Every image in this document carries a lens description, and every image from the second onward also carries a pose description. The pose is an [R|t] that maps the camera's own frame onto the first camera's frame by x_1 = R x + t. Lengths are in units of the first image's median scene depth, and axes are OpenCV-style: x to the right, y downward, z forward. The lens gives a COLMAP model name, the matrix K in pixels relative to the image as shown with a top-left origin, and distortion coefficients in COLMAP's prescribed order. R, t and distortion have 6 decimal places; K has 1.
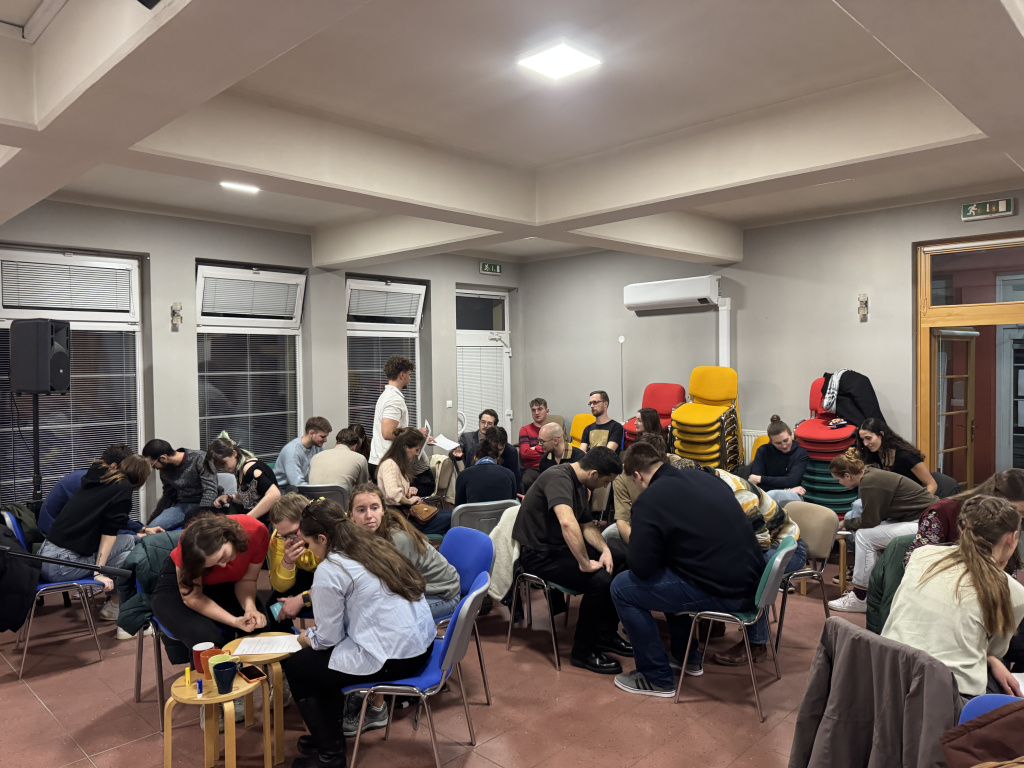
lens RADIAL K [[716.0, 0, 512.0], [0, 716.0, 384.0], [0, 0, 1]] dist [0.155149, -0.270401]
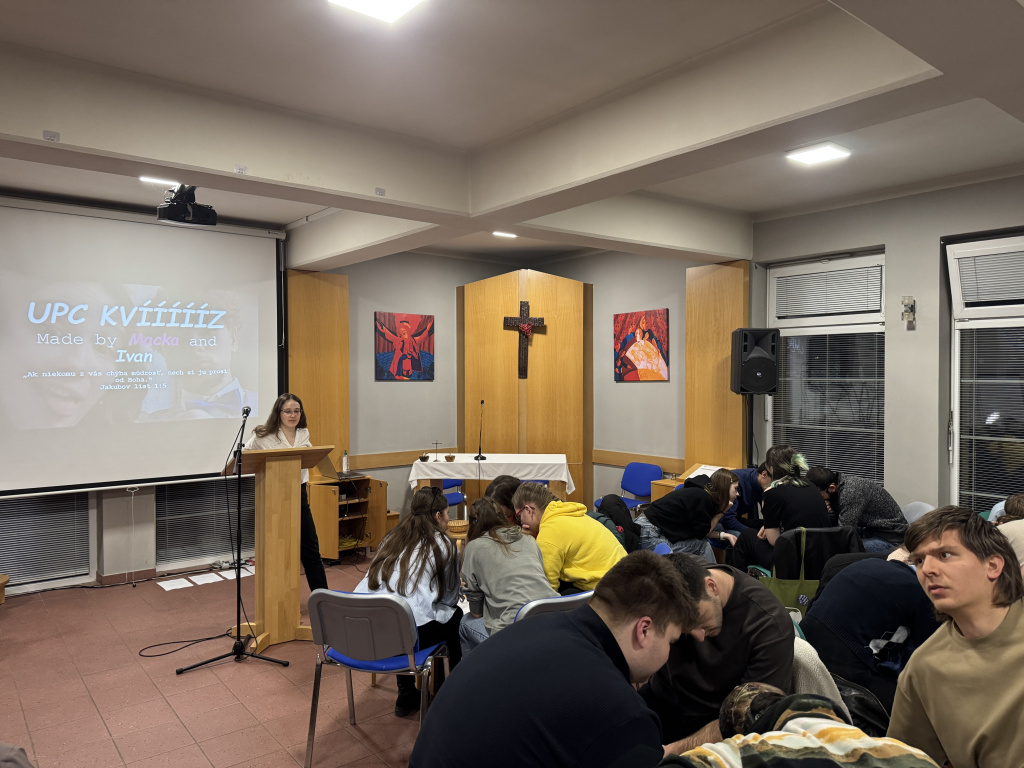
lens RADIAL K [[716.0, 0, 512.0], [0, 716.0, 384.0], [0, 0, 1]] dist [0.155149, -0.270401]
pose [[-0.122332, 0.028650, -0.992076, 0.388889], [-0.026599, 0.999130, 0.032134, -0.020613], [0.992133, 0.030319, -0.121464, 0.560970]]
